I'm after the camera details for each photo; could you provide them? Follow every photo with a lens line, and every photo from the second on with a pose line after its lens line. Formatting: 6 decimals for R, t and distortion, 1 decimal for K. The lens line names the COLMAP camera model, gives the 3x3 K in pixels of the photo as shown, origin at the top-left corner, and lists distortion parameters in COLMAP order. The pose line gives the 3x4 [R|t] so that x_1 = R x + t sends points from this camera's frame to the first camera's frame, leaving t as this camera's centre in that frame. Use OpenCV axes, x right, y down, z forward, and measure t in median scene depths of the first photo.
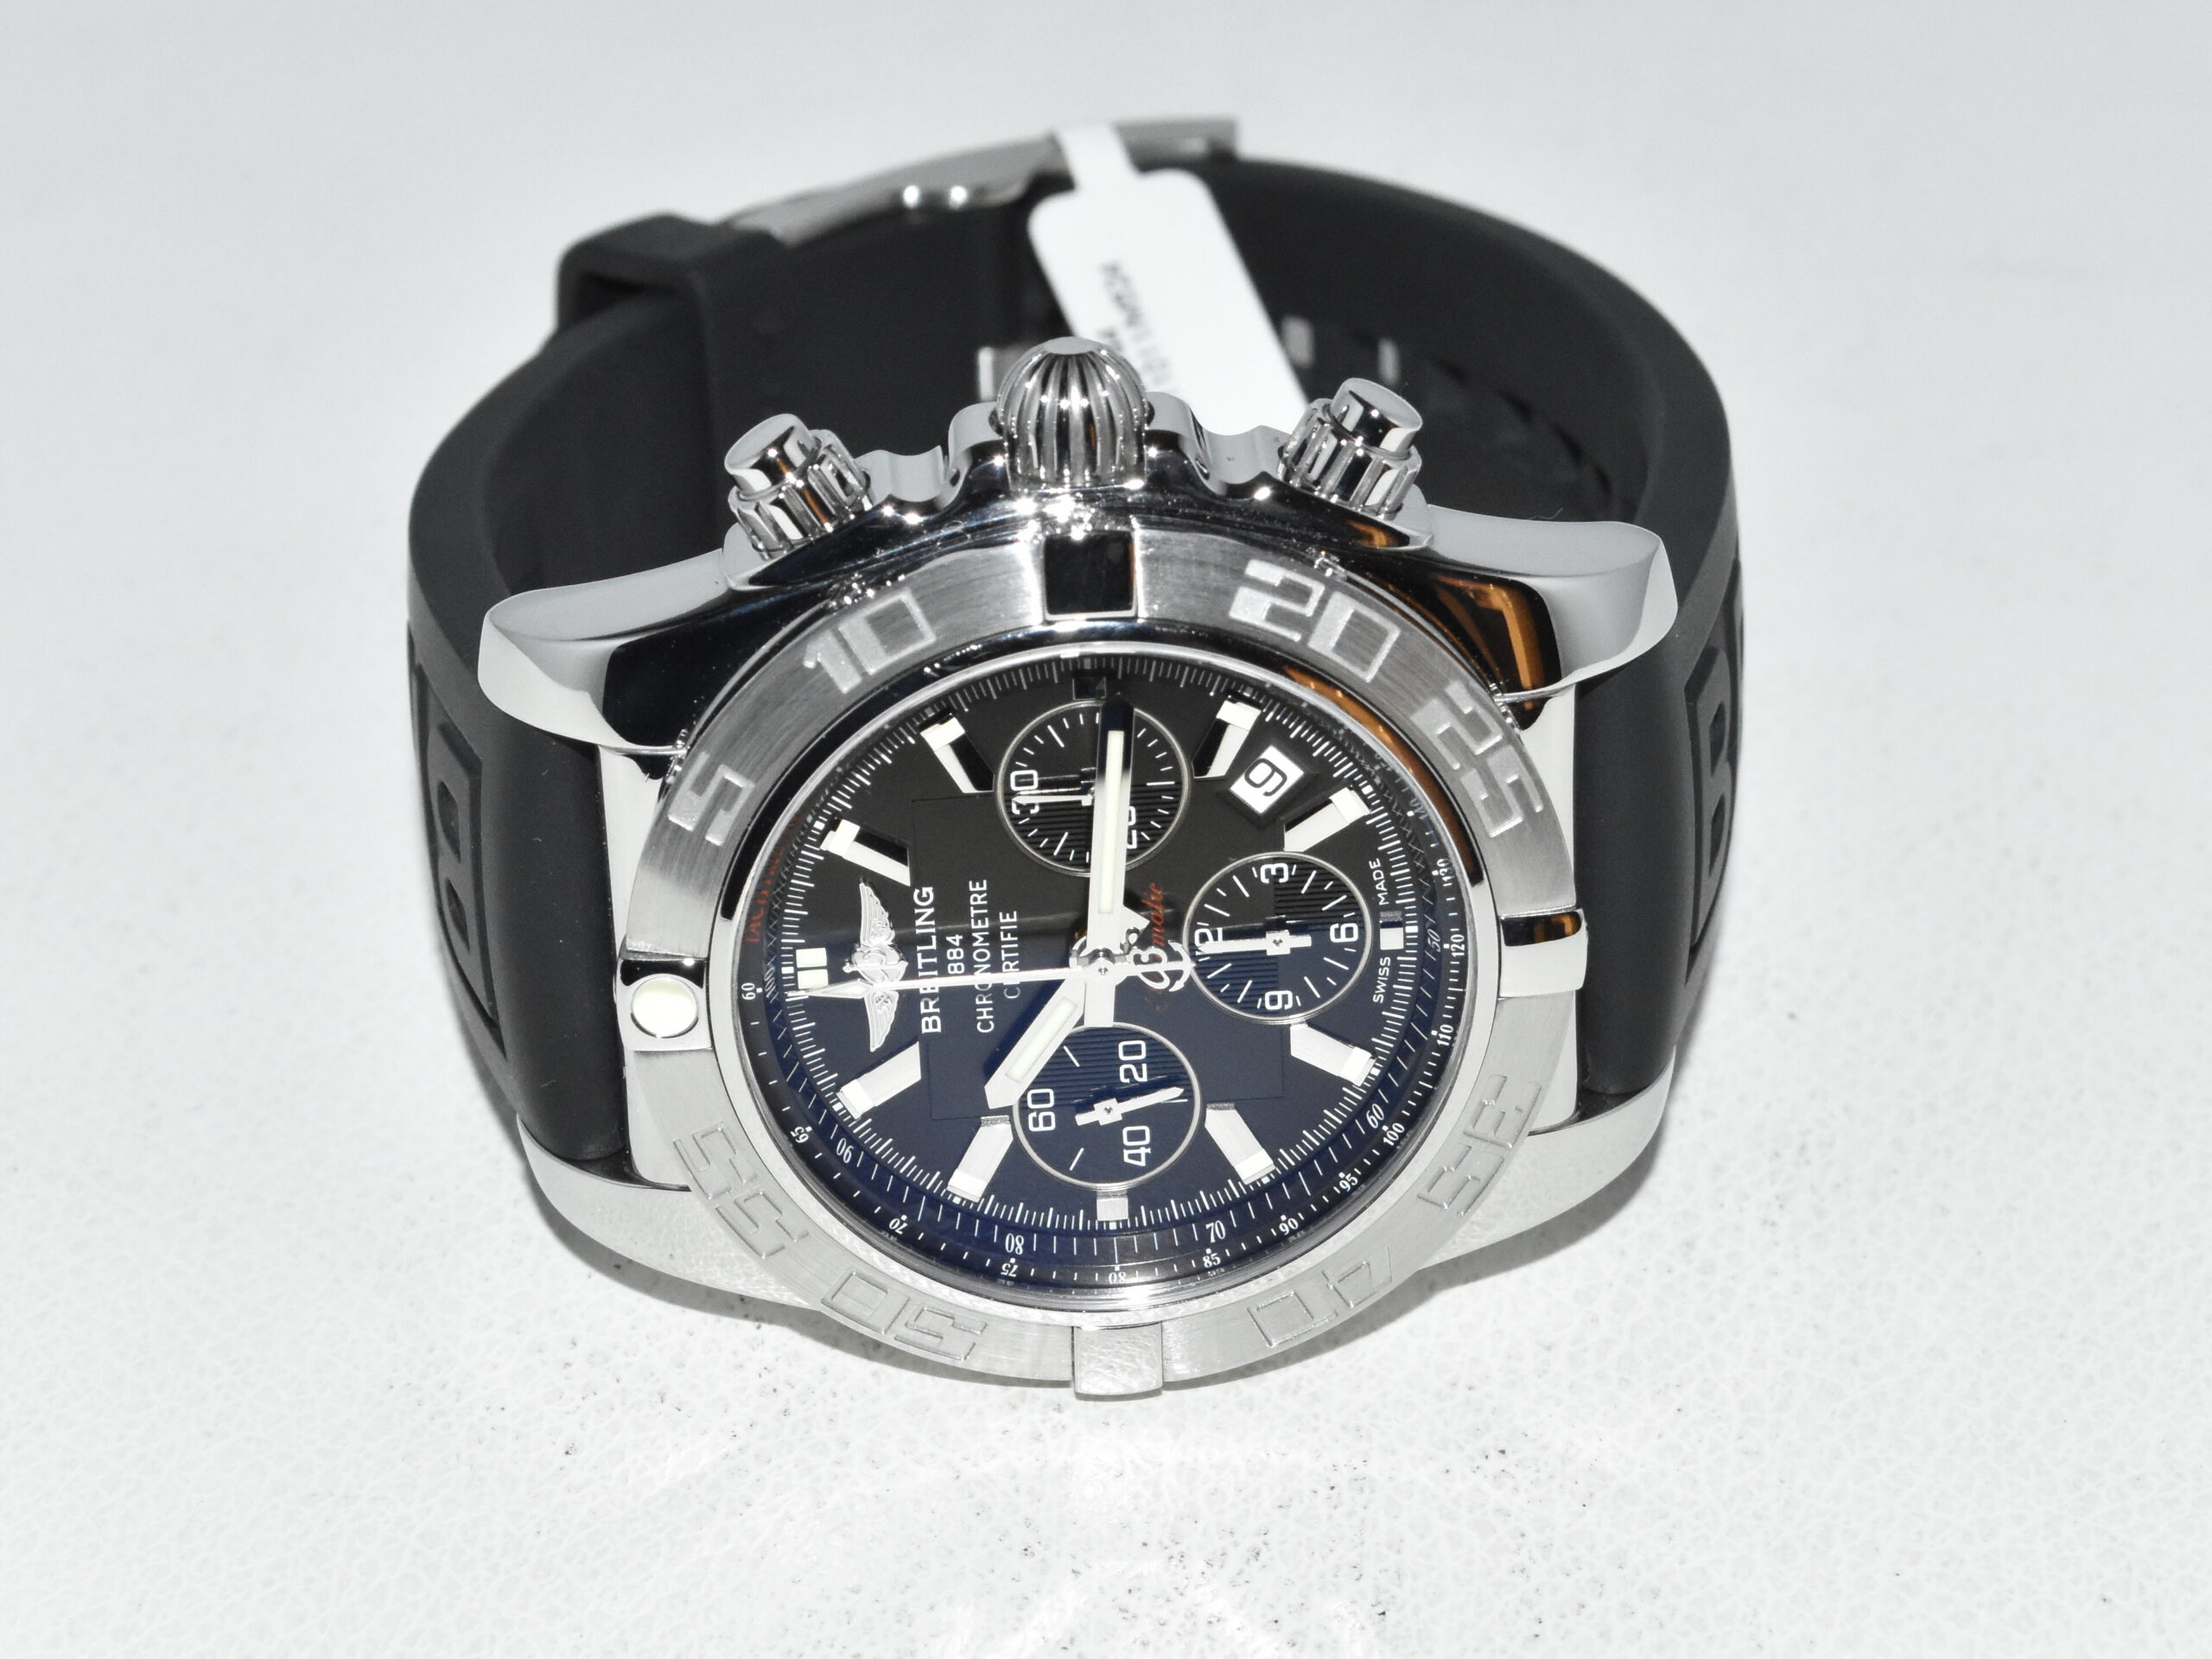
lens RADIAL K [[6443.8, 0, 1188.8], [0, 6443.8, 733.5], [0, 0, 1]] dist [-0.058804, 0.246763]
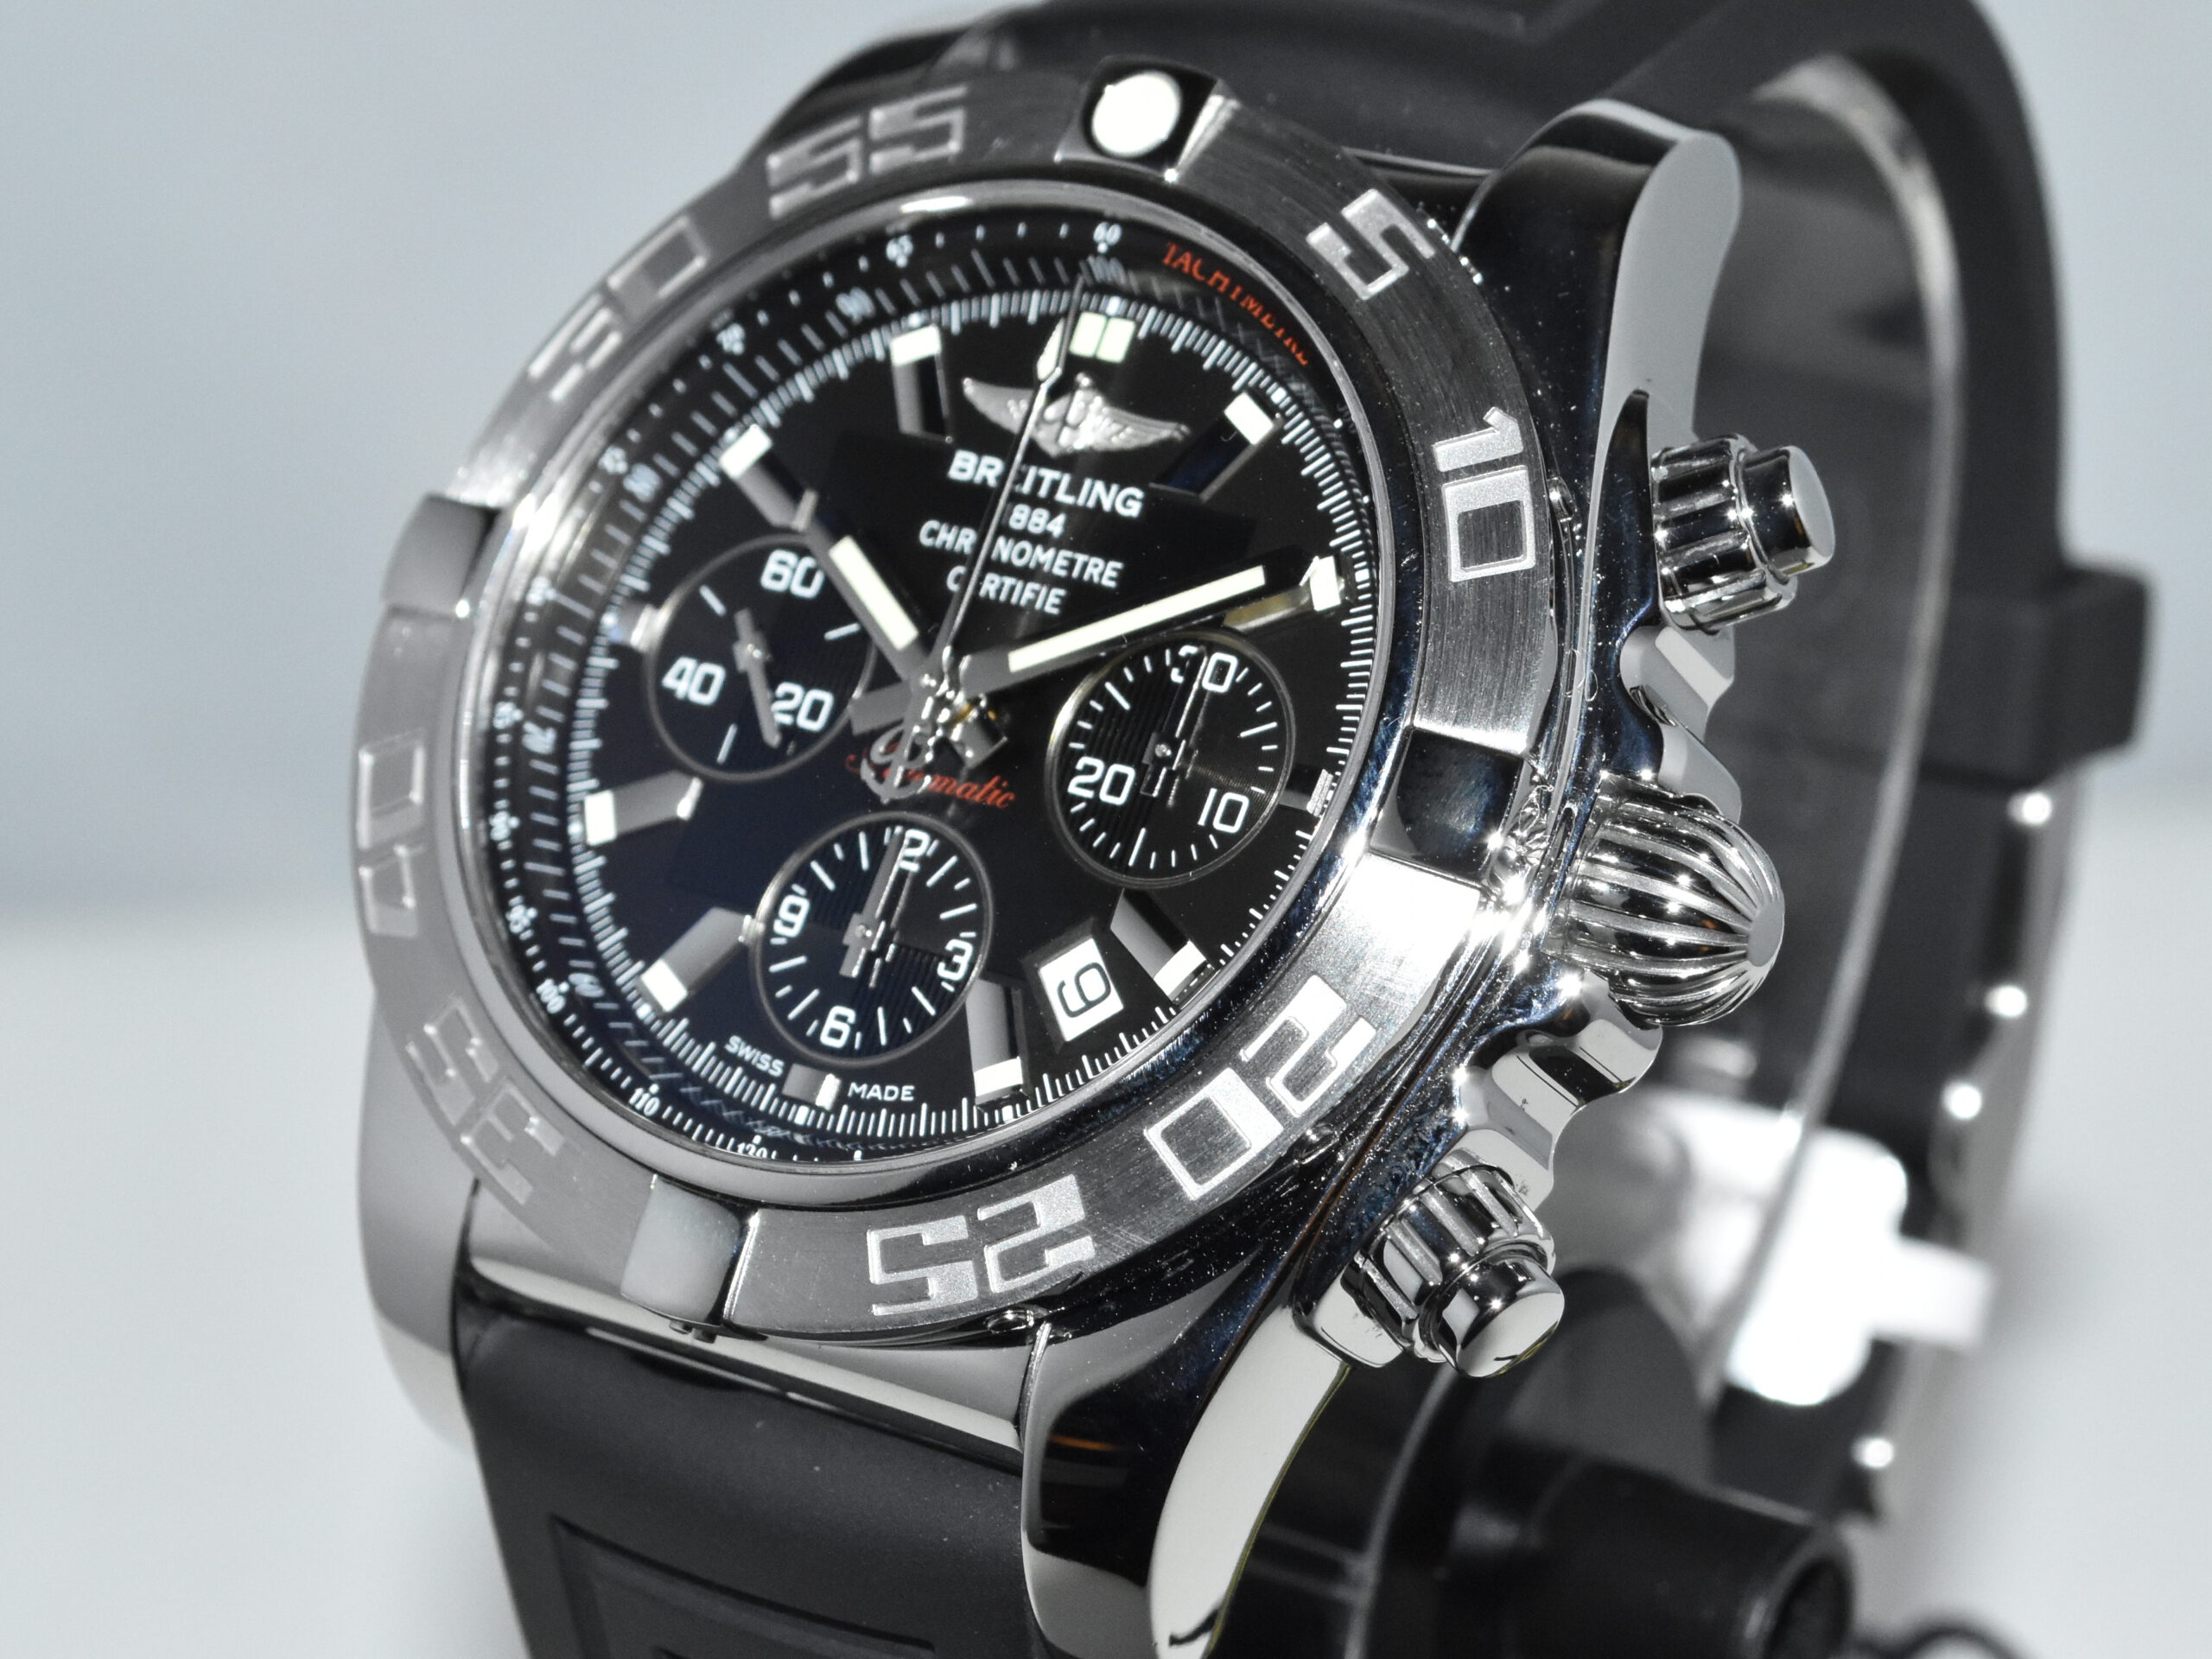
lens RADIAL K [[6443.8, 0, 1188.8], [0, 6443.8, 733.5], [0, 0, 1]] dist [-0.058804, 0.246763]
pose [[-0.405640, 0.879945, -0.247293, 0.153608], [-0.913769, -0.383893, 0.132863, -0.084502], [0.021978, 0.279863, 0.959788, 0.322629]]
